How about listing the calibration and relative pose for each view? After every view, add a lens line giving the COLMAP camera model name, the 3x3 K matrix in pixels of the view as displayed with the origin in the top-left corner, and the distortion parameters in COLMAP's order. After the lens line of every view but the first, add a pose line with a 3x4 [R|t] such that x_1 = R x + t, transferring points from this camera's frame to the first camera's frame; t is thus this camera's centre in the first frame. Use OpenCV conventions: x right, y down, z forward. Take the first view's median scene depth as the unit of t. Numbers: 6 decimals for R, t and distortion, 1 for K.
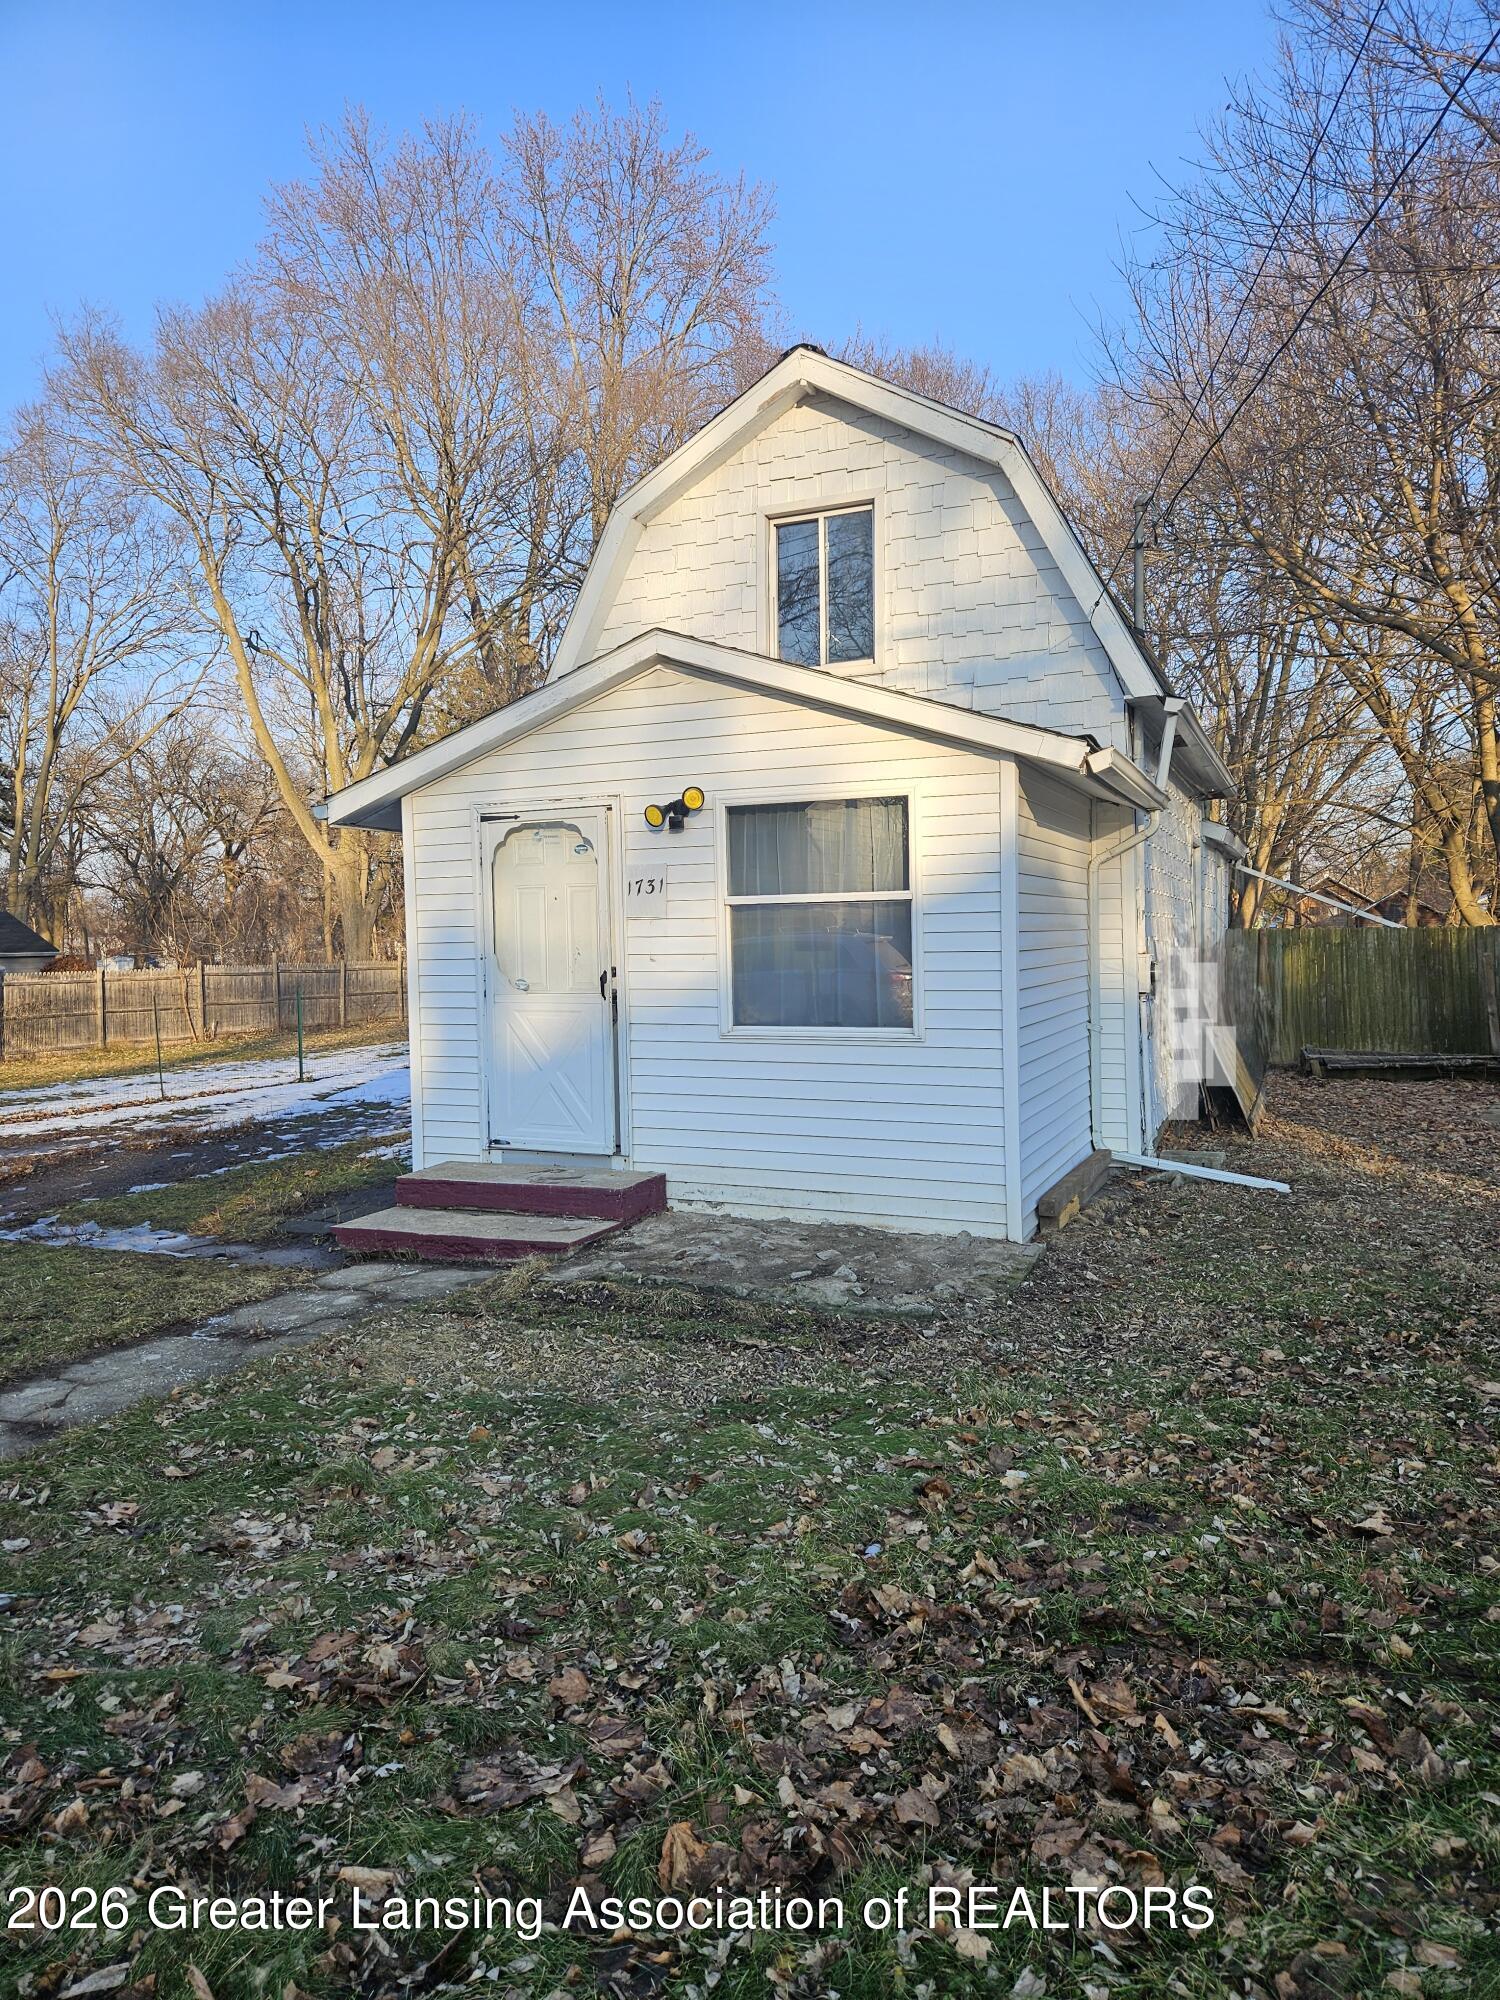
lens RADIAL K [[1339.7, 0, 731.3], [0, 1339.7, 990.3], [0, 0, 1]] dist [0.079440, -0.067506]
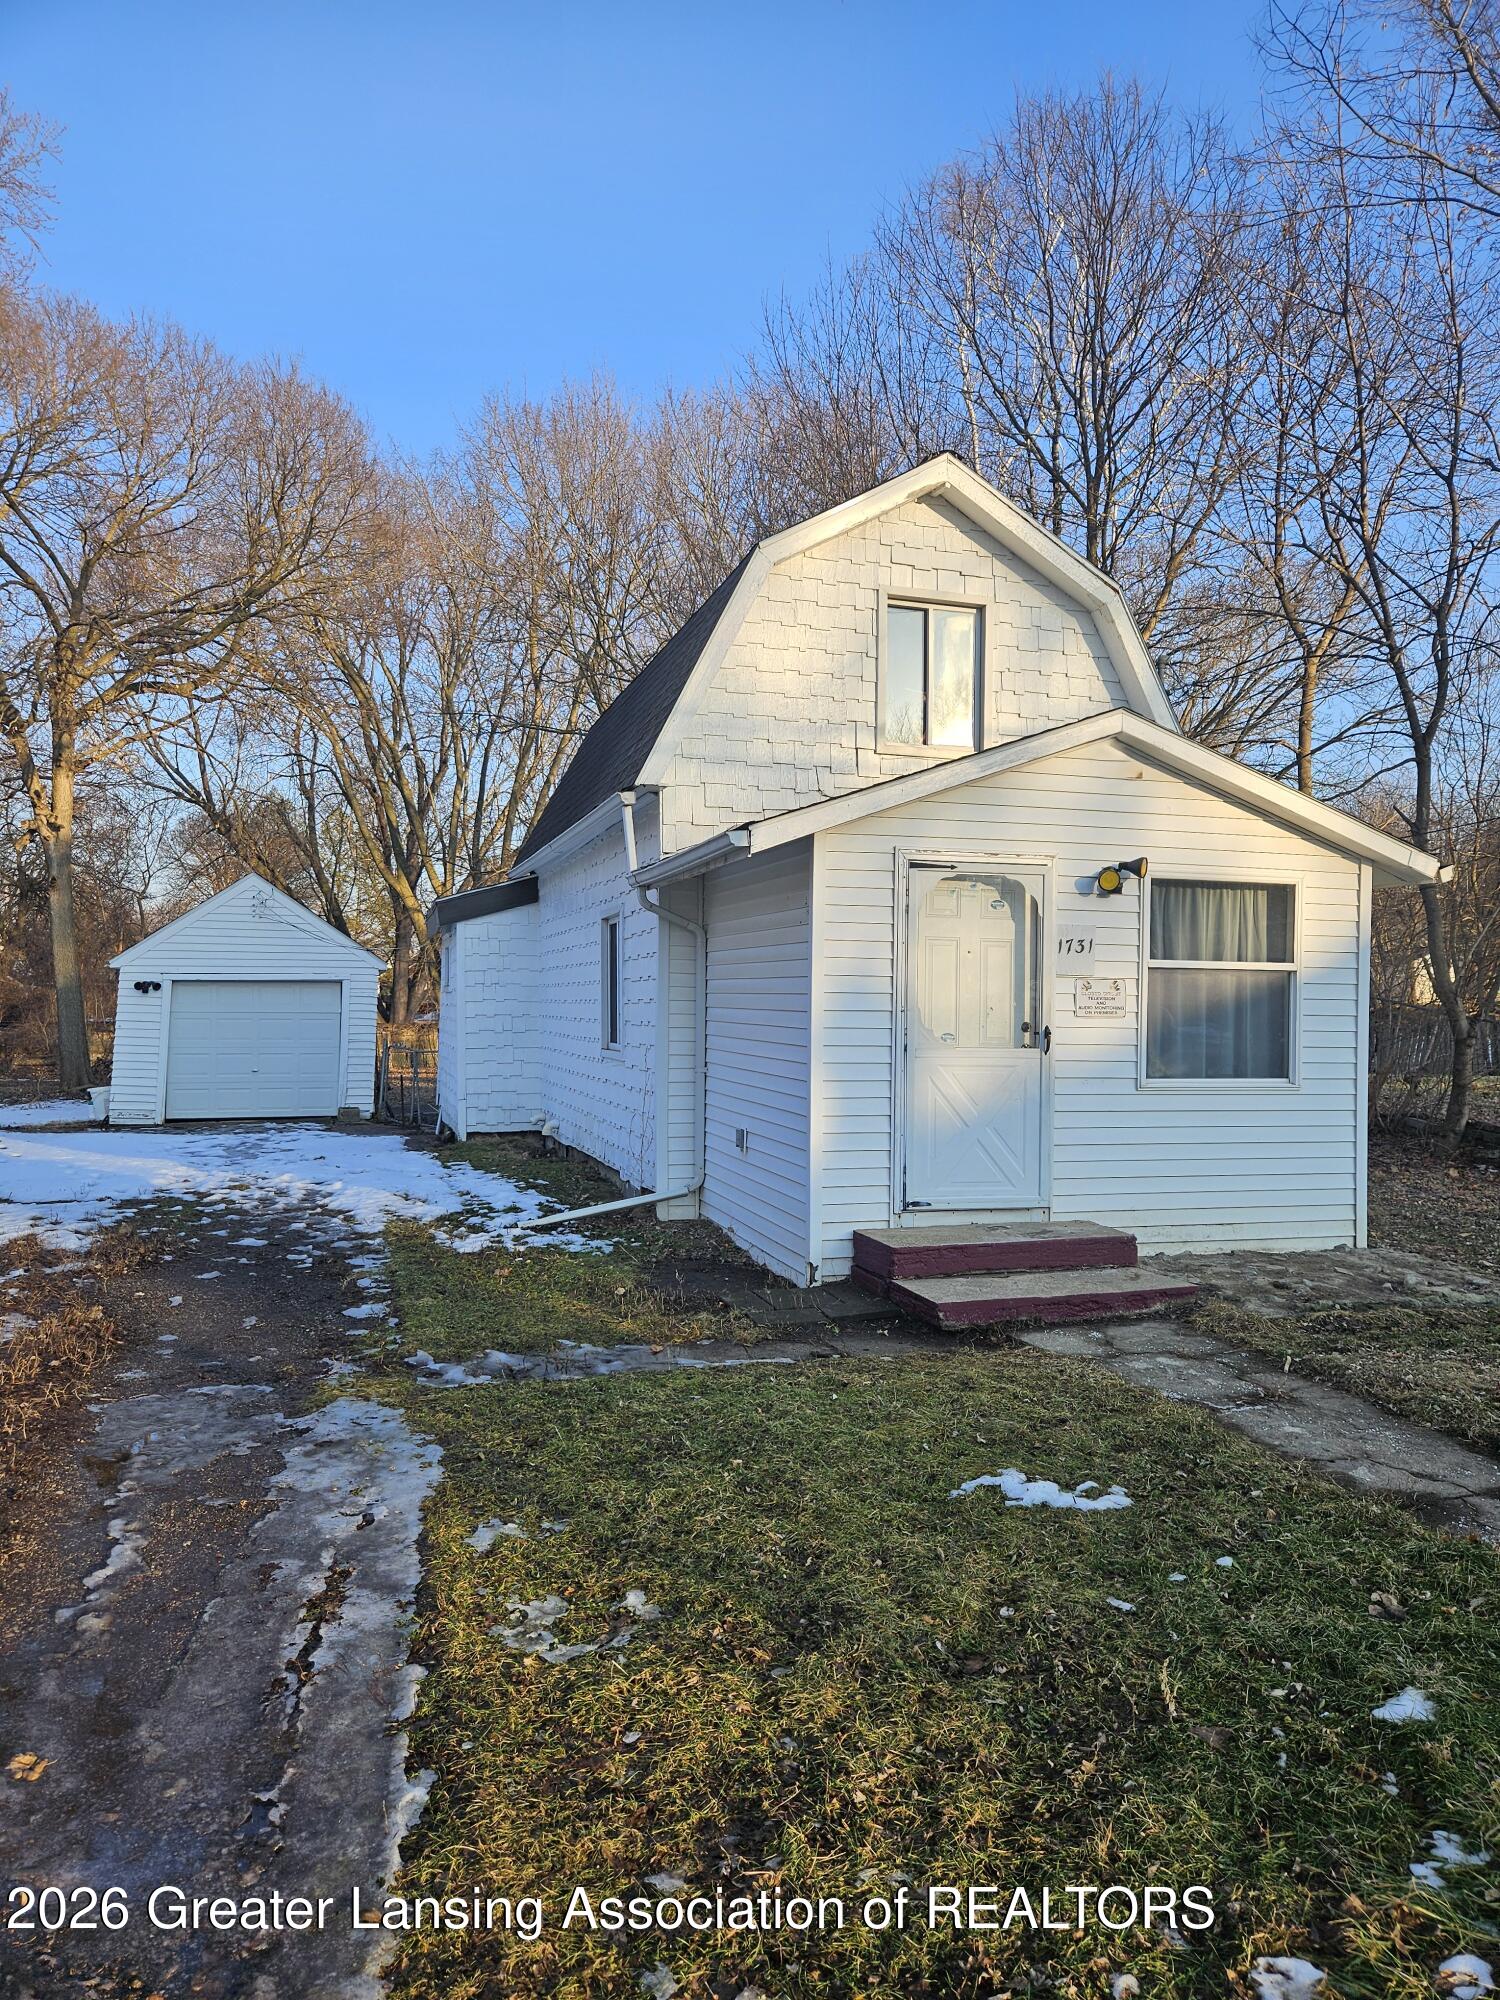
lens RADIAL K [[1339.7, 0, 731.3], [0, 1339.7, 990.3], [0, 0, 1]] dist [0.079440, -0.067506]
pose [[0.776598, 0.037194, 0.628897, -0.944599], [-0.003288, 0.998481, -0.054992, 0.015924], [-0.629987, 0.040639, 0.775541, 0.363807]]
